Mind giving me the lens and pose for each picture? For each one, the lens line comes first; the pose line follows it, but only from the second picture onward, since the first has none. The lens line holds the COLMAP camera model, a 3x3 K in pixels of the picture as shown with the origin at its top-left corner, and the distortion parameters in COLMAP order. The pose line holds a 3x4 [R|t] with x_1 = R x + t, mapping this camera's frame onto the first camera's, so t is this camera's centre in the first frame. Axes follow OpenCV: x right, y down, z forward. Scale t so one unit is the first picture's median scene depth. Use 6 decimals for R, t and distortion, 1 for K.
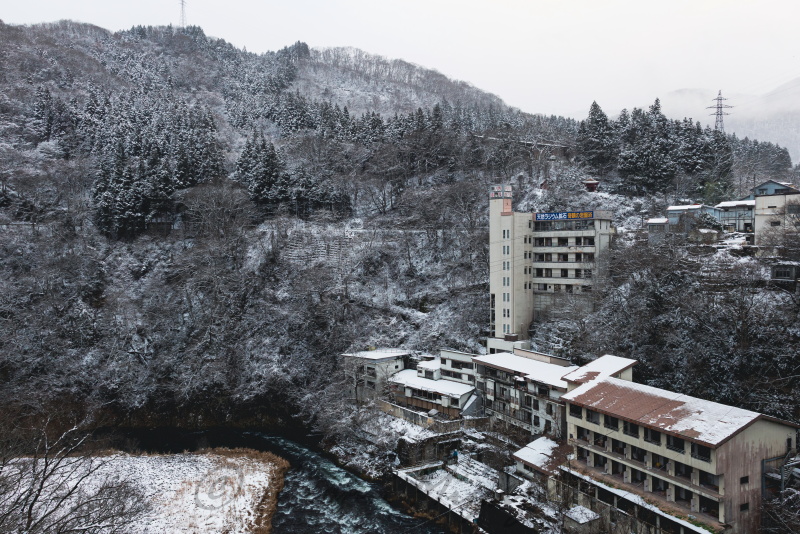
lens RADIAL K [[617.6, 0, 400.2], [0, 617.6, 265.6], [0, 0, 1]] dist [0.040635, 0.004385]
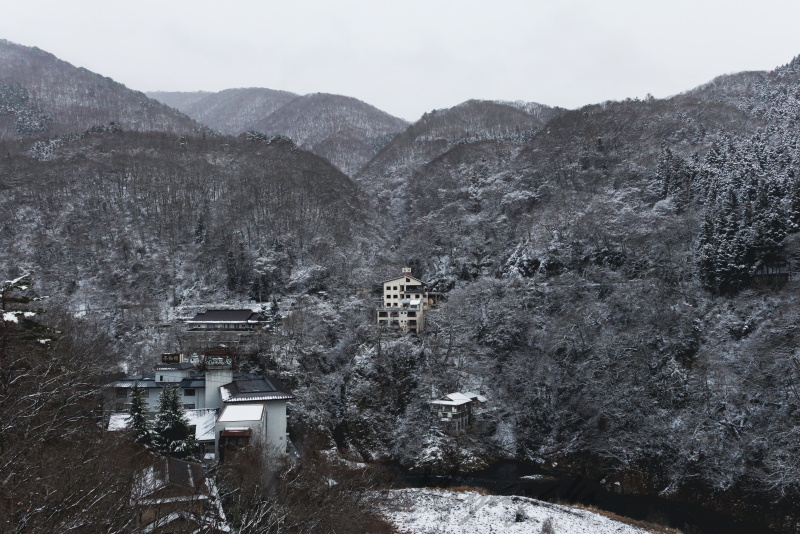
lens RADIAL K [[617.6, 0, 400.0], [0, 617.6, 266.0], [0, 0, 1]] dist [0.040635, 0.004385]
pose [[0.526760, -0.053399, -0.848335, 0.079884], [-0.016532, 0.997192, -0.073034, -0.009209], [0.849853, 0.052496, 0.524398, 0.116234]]
